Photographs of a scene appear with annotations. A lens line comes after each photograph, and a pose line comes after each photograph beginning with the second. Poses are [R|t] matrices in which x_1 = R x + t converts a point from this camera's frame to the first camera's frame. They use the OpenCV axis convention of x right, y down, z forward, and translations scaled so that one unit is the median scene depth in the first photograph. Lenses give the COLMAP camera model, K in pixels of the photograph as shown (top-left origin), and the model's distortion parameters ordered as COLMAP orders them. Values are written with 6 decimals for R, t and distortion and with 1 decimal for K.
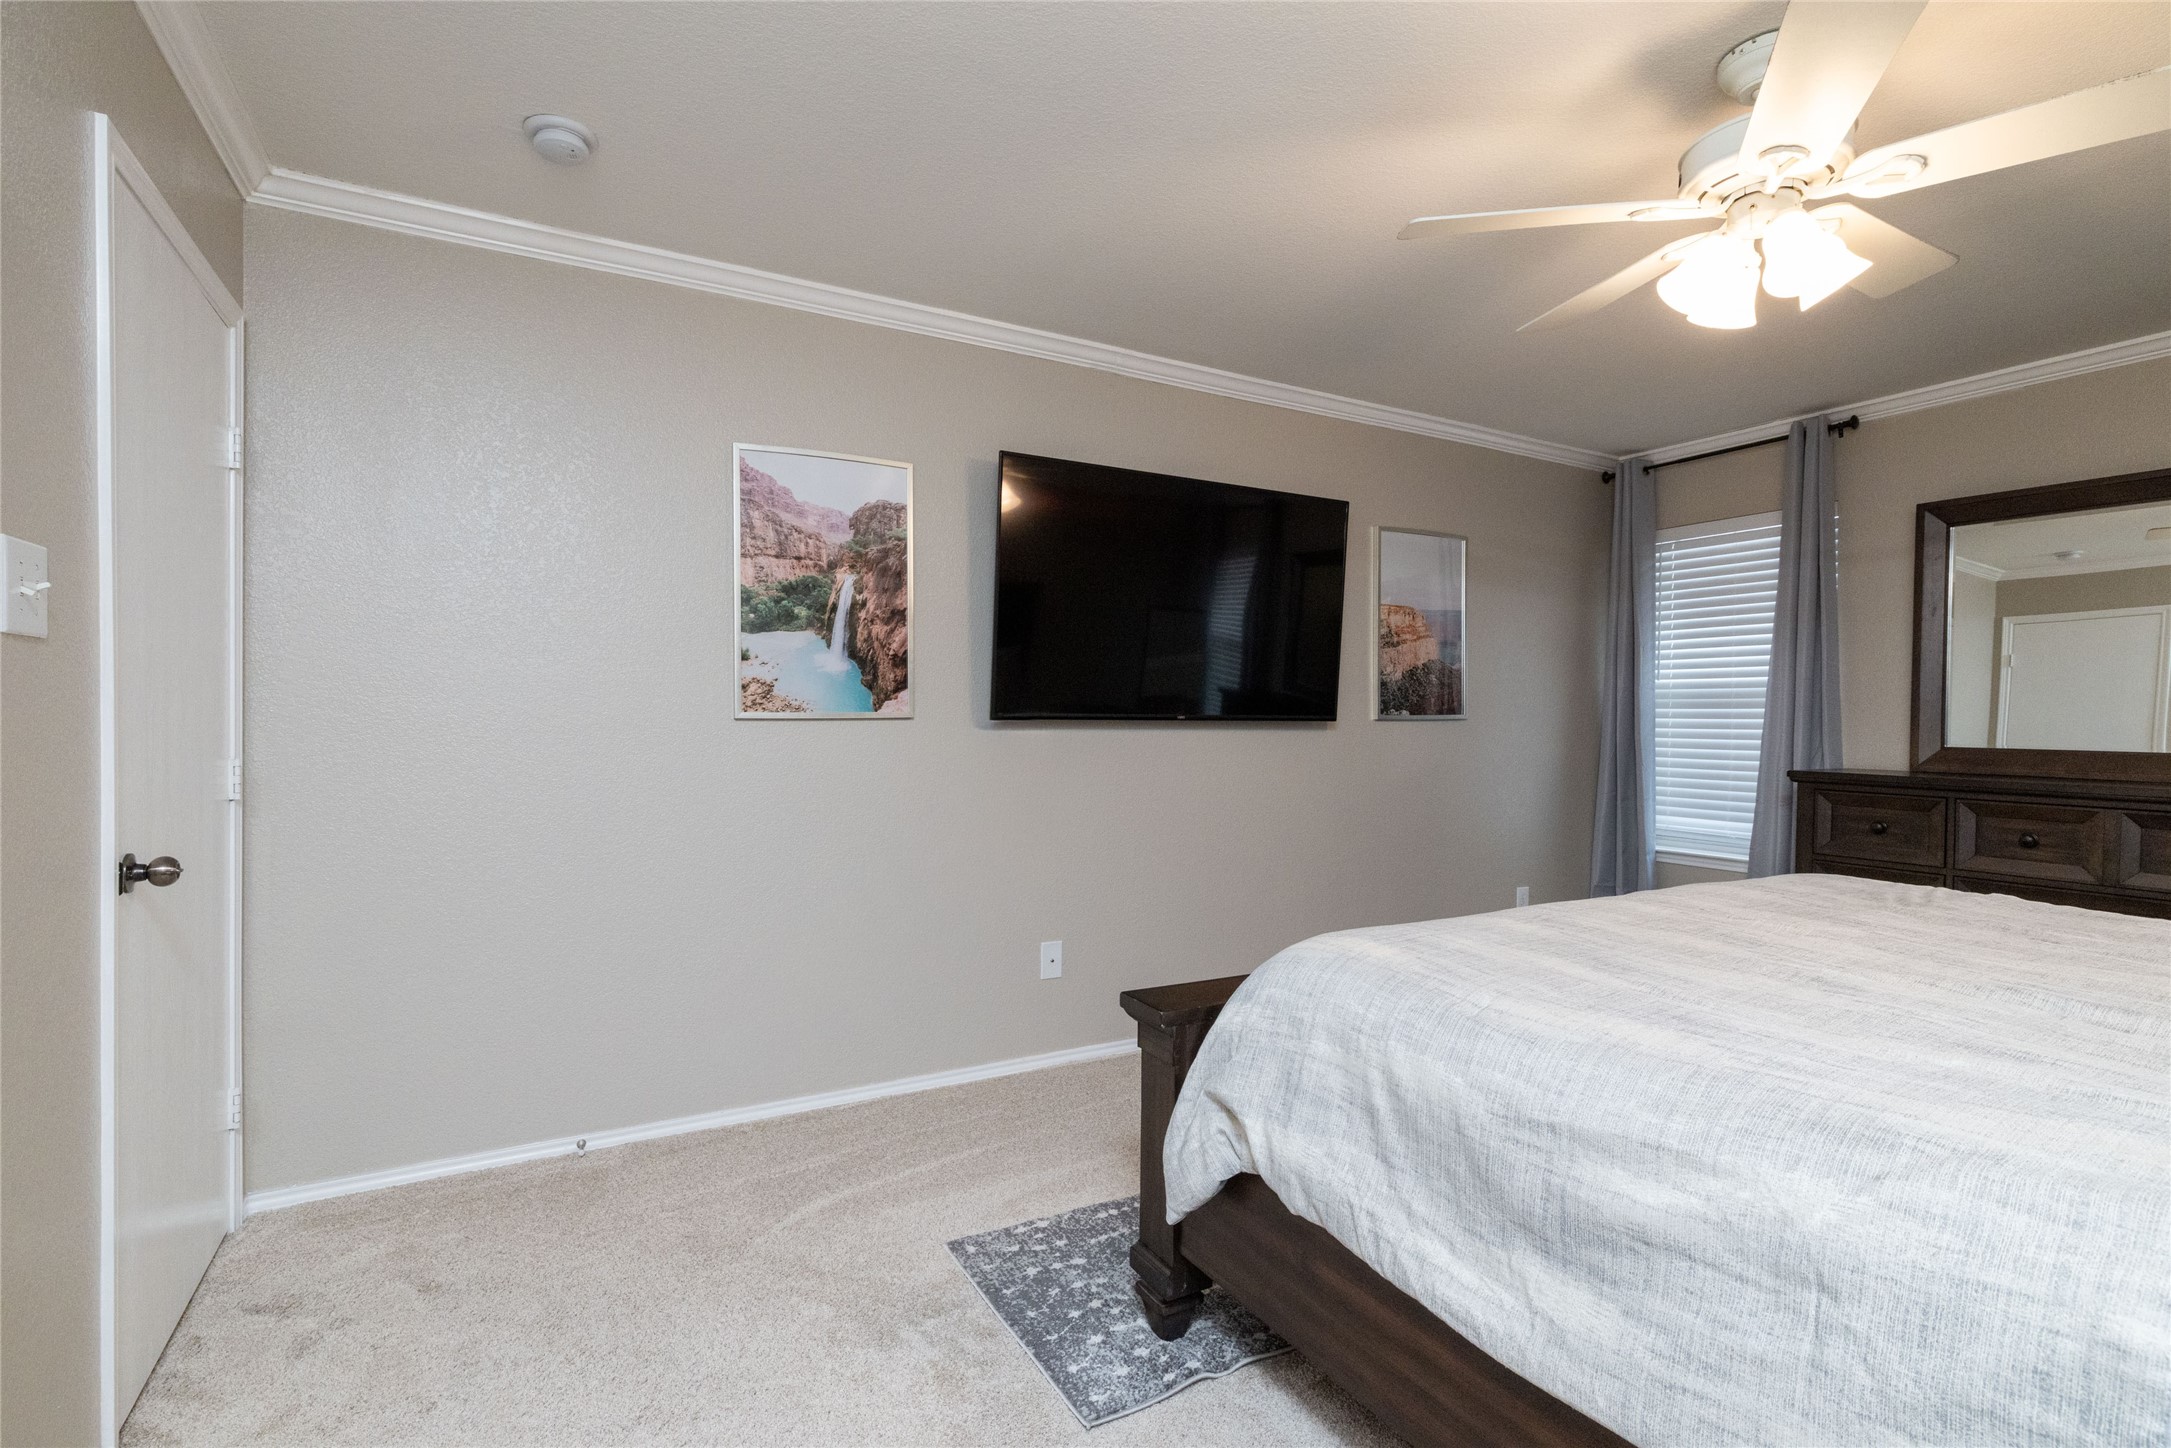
lens RADIAL K [[1009.8, 0, 1086.7], [0, 1009.8, 726.3], [0, 0, 1]] dist [0.001047, 0.000120]
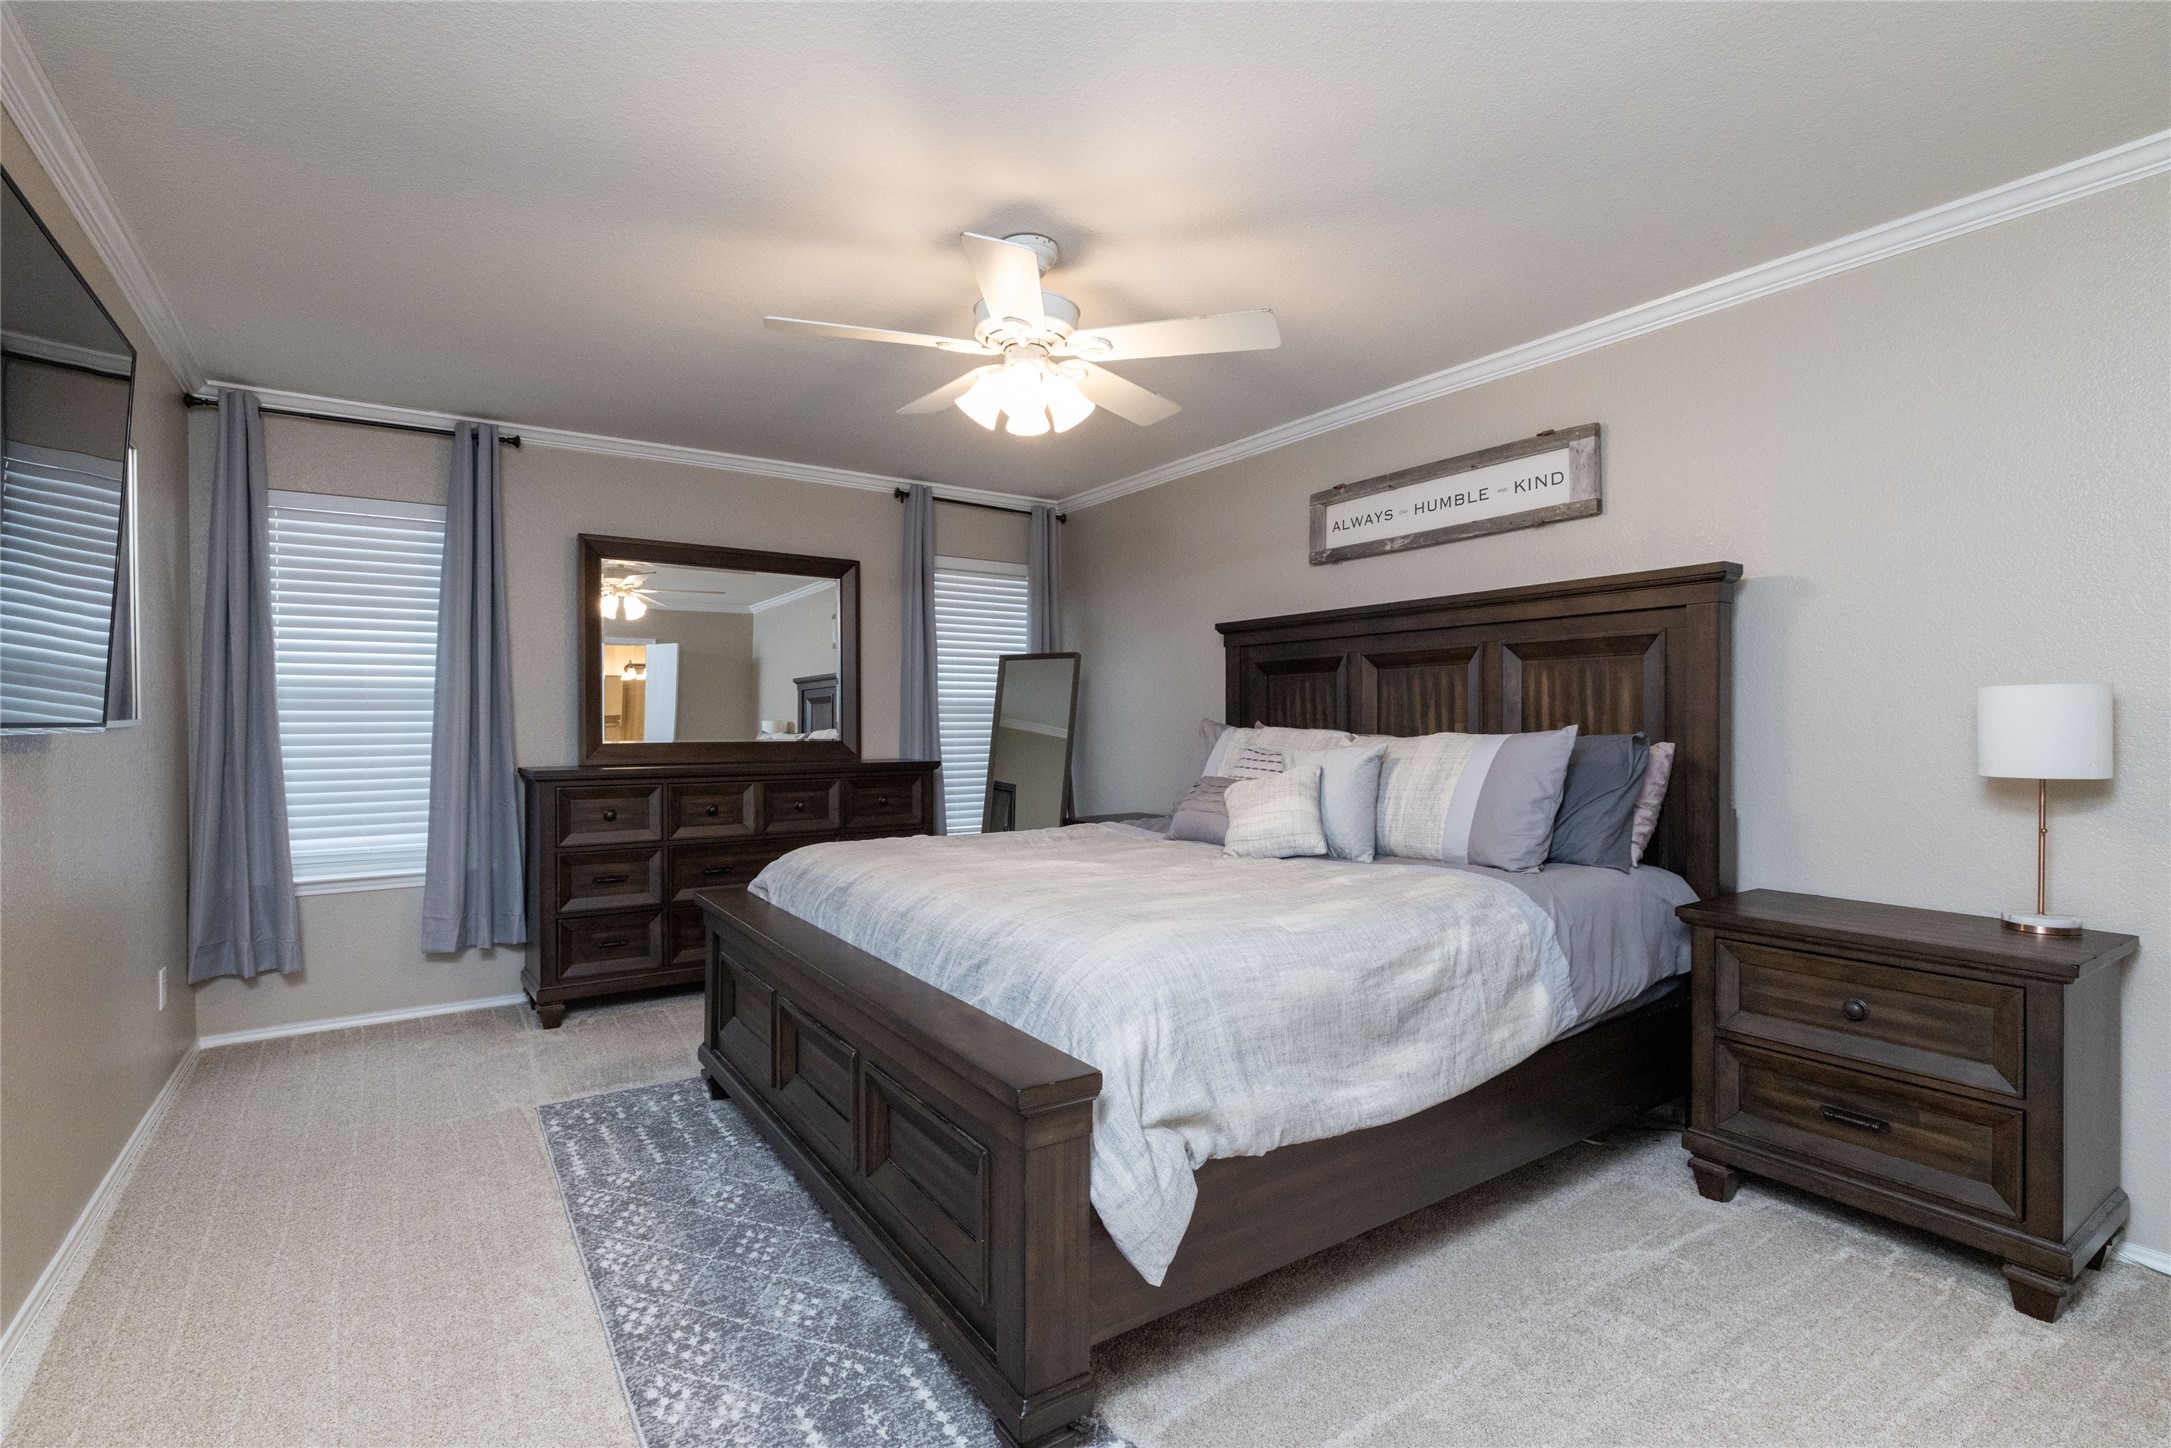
lens RADIAL K [[1009.8, 0, 1086.7], [0, 1009.8, 726.3], [0, 0, 1]] dist [0.001047, 0.000120]
pose [[-0.076980, -0.013581, 0.996940, -0.338058], [0.012836, 0.999811, 0.014611, -0.008966], [-0.996950, 0.013921, -0.076791, 0.471443]]
